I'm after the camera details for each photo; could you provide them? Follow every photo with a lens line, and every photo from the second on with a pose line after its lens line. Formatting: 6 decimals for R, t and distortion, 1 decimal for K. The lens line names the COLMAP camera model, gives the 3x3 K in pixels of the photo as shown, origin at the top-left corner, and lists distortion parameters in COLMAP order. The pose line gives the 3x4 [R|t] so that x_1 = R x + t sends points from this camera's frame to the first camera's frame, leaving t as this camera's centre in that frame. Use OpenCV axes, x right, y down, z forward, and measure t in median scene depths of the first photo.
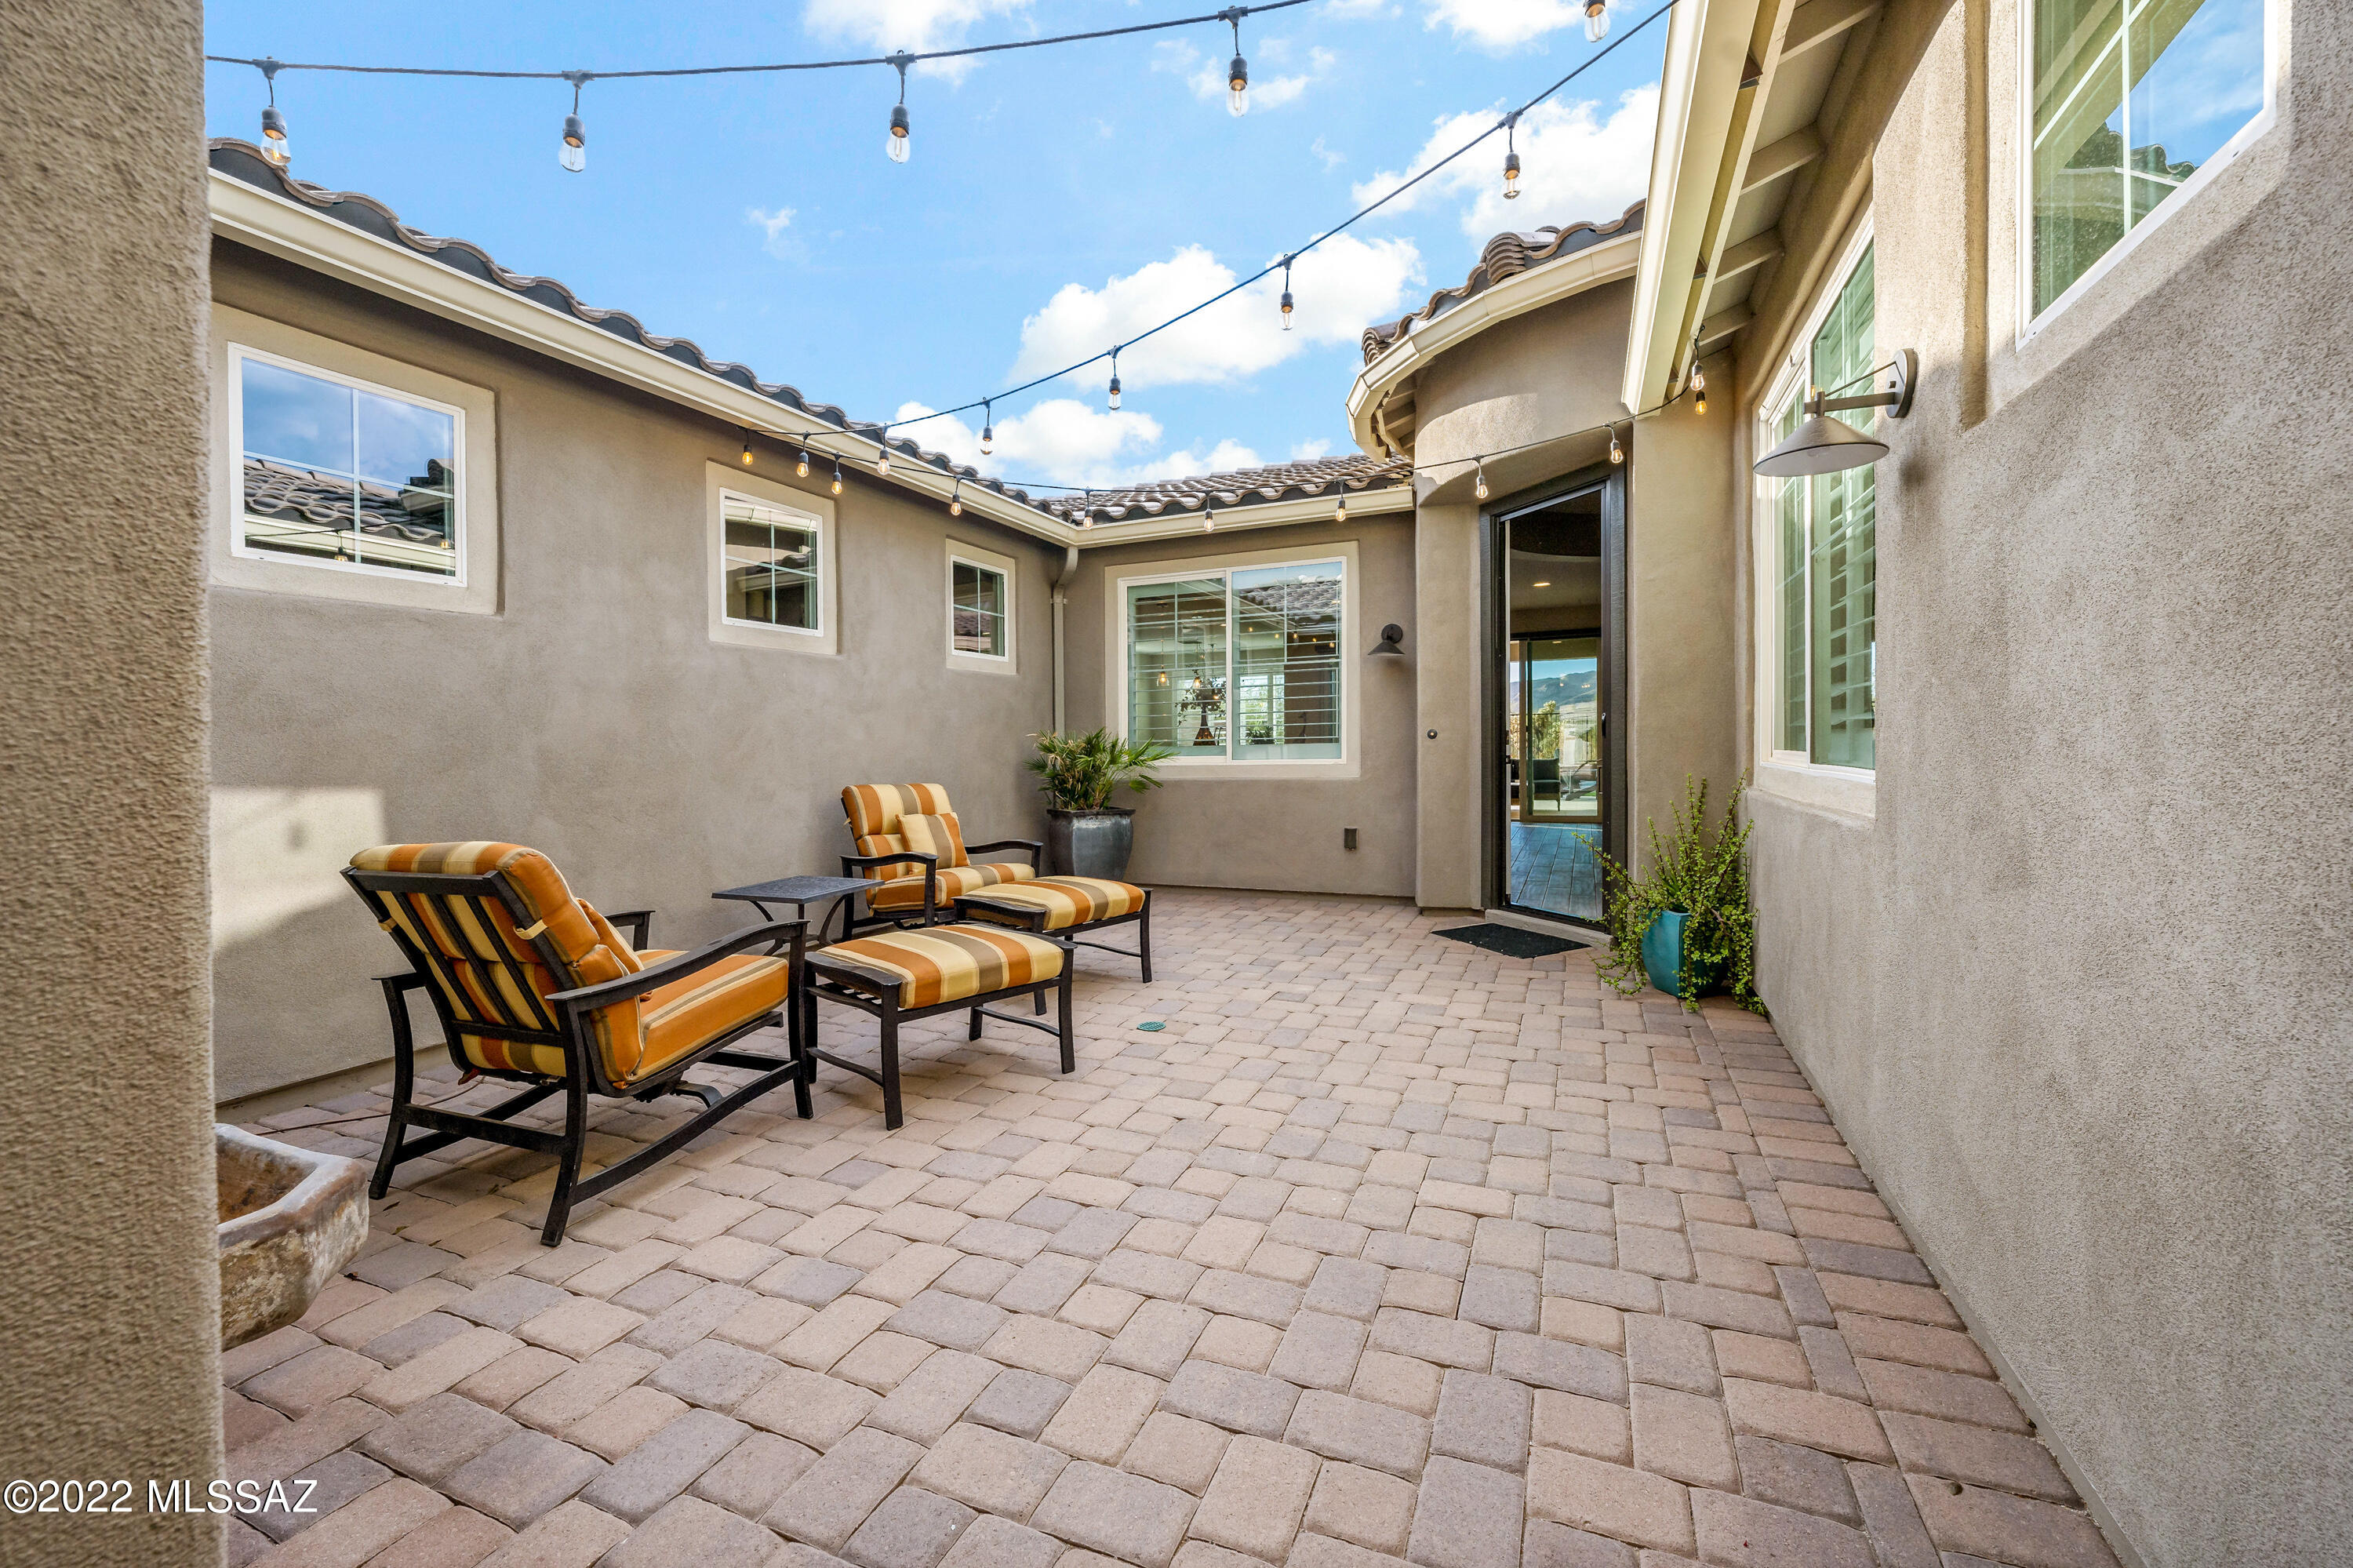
lens RADIAL K [[957.2, 0, 1187.3], [0, 957.2, 746.8], [0, 0, 1]] dist [0.003998, 0.000588]
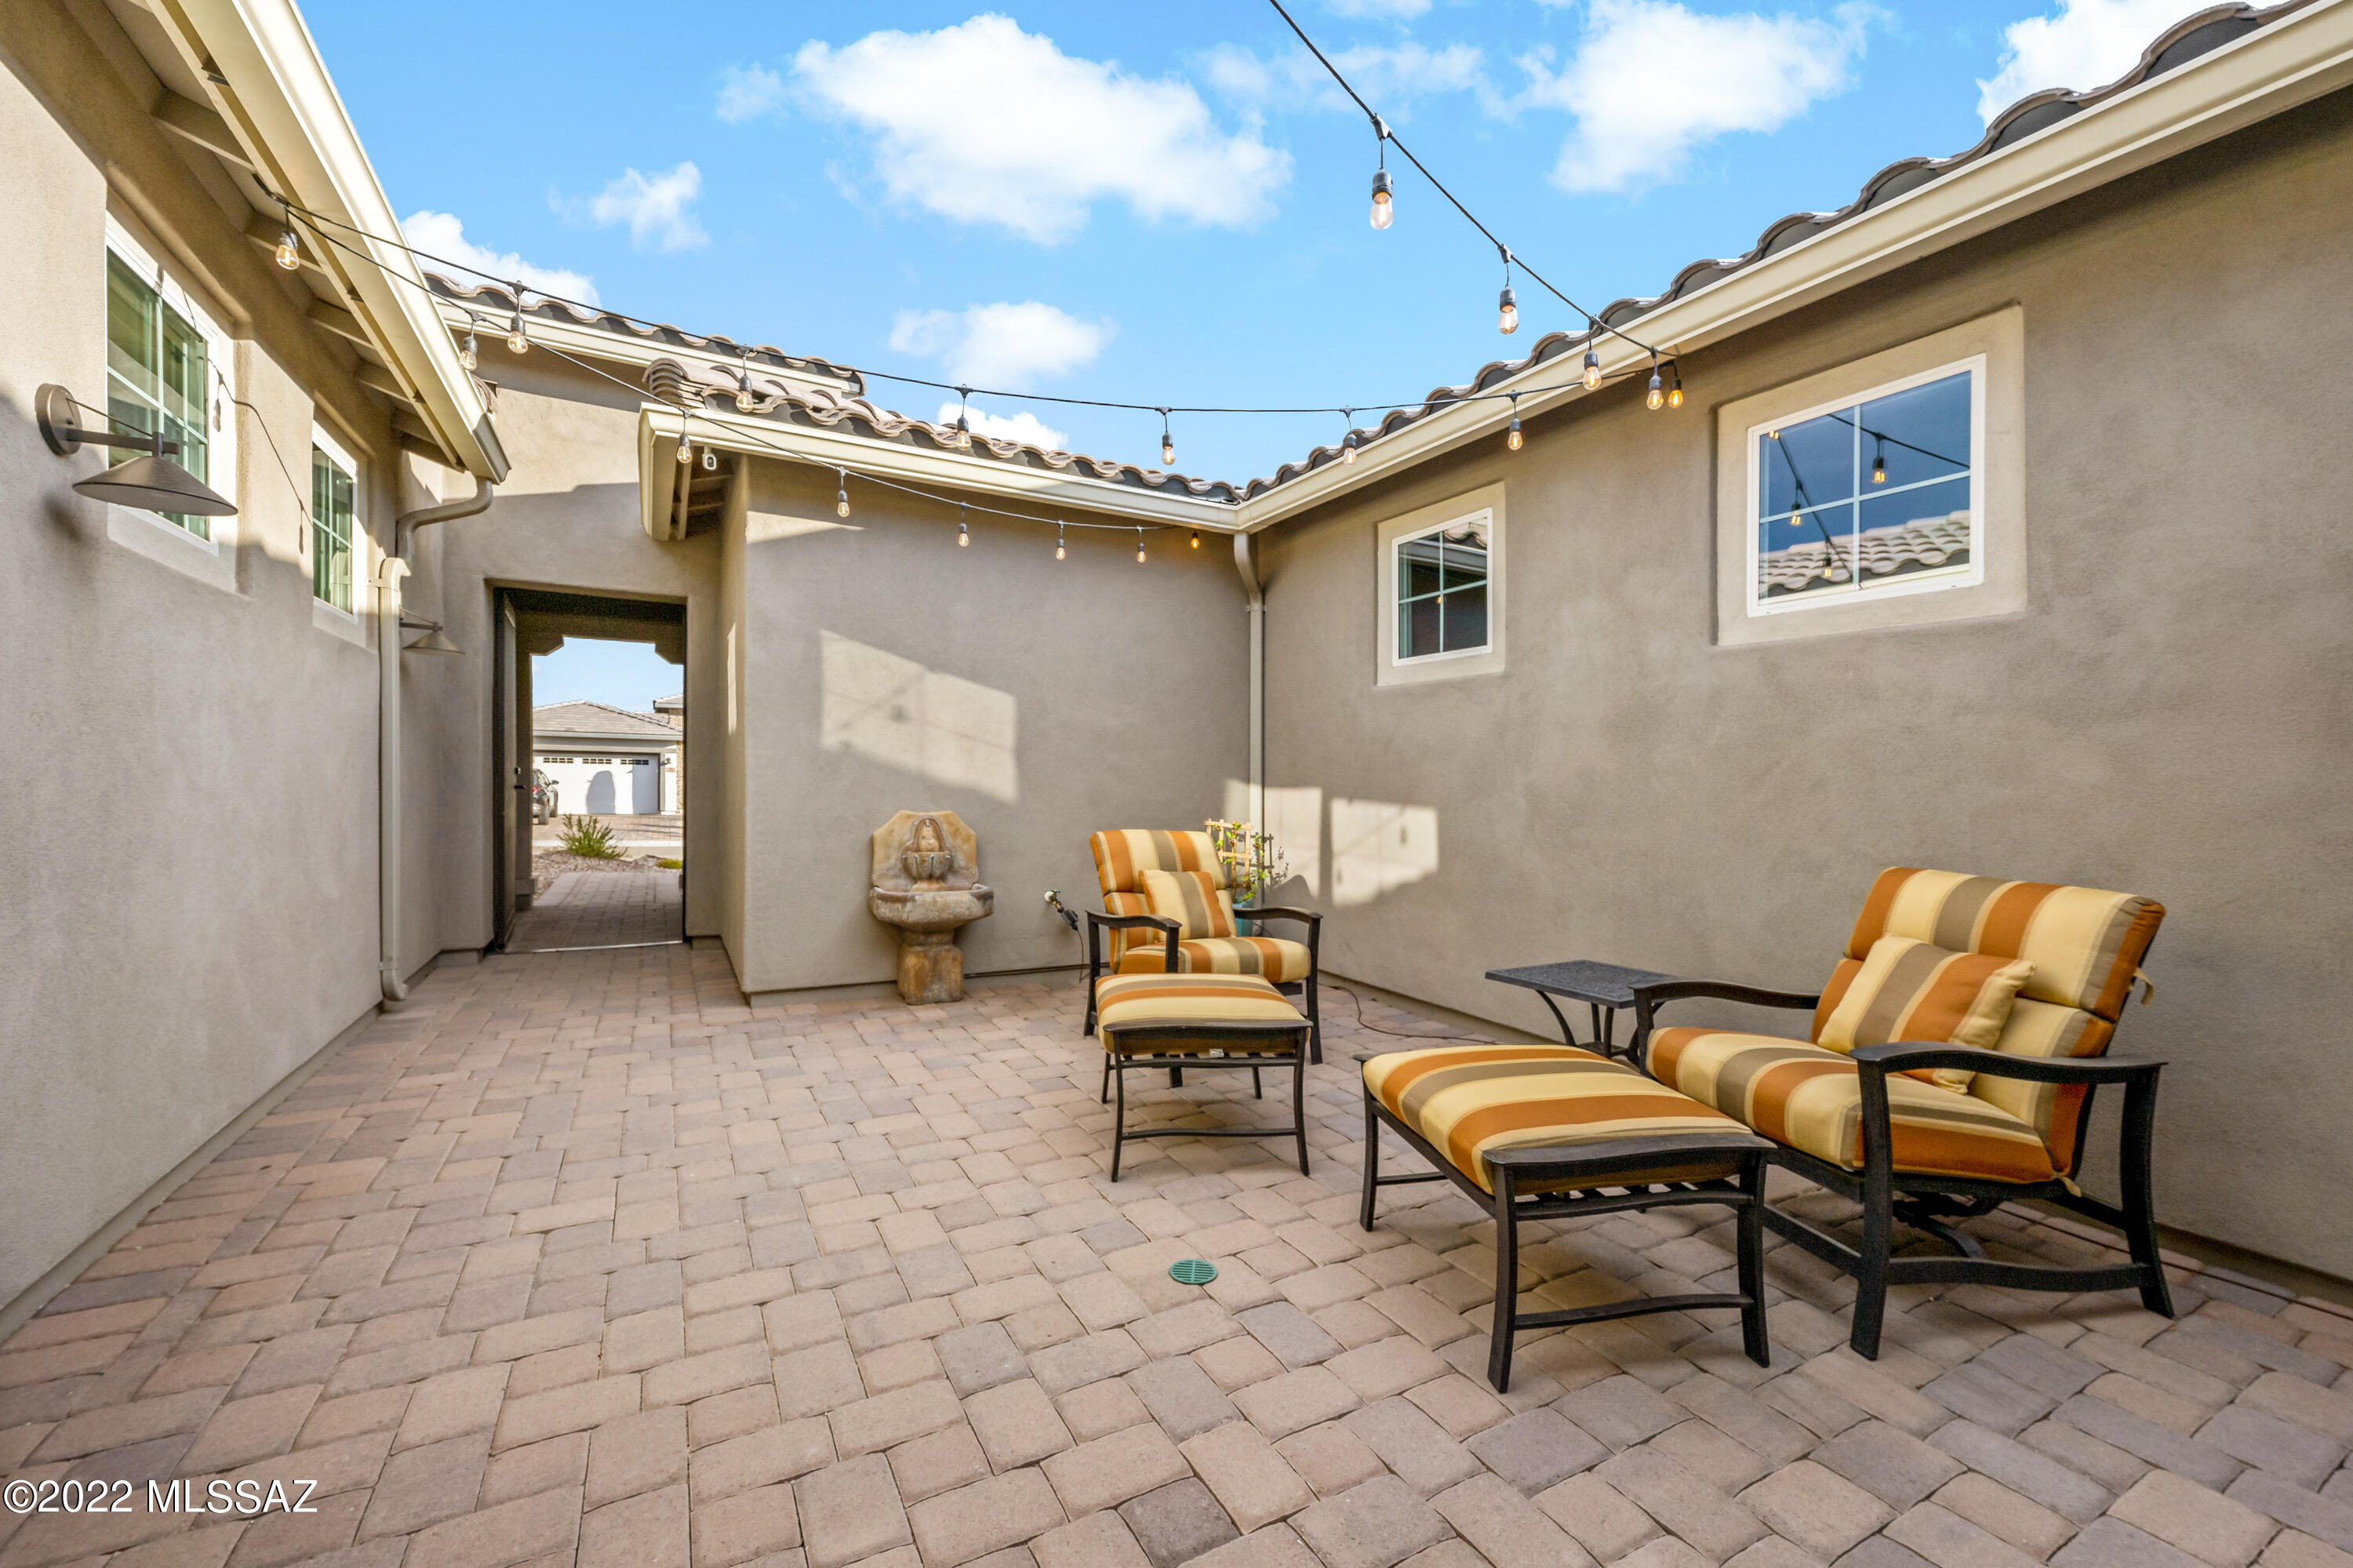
lens RADIAL K [[957.2, 0, 1166.4], [0, 957.2, 777.6], [0, 0, 1]] dist [0.003998, 0.000588]
pose [[-0.636156, 0.006334, -0.771535, 0.466299], [-0.005654, 0.999901, 0.012871, -0.020428], [0.771540, 0.012550, -0.636057, 1.487008]]
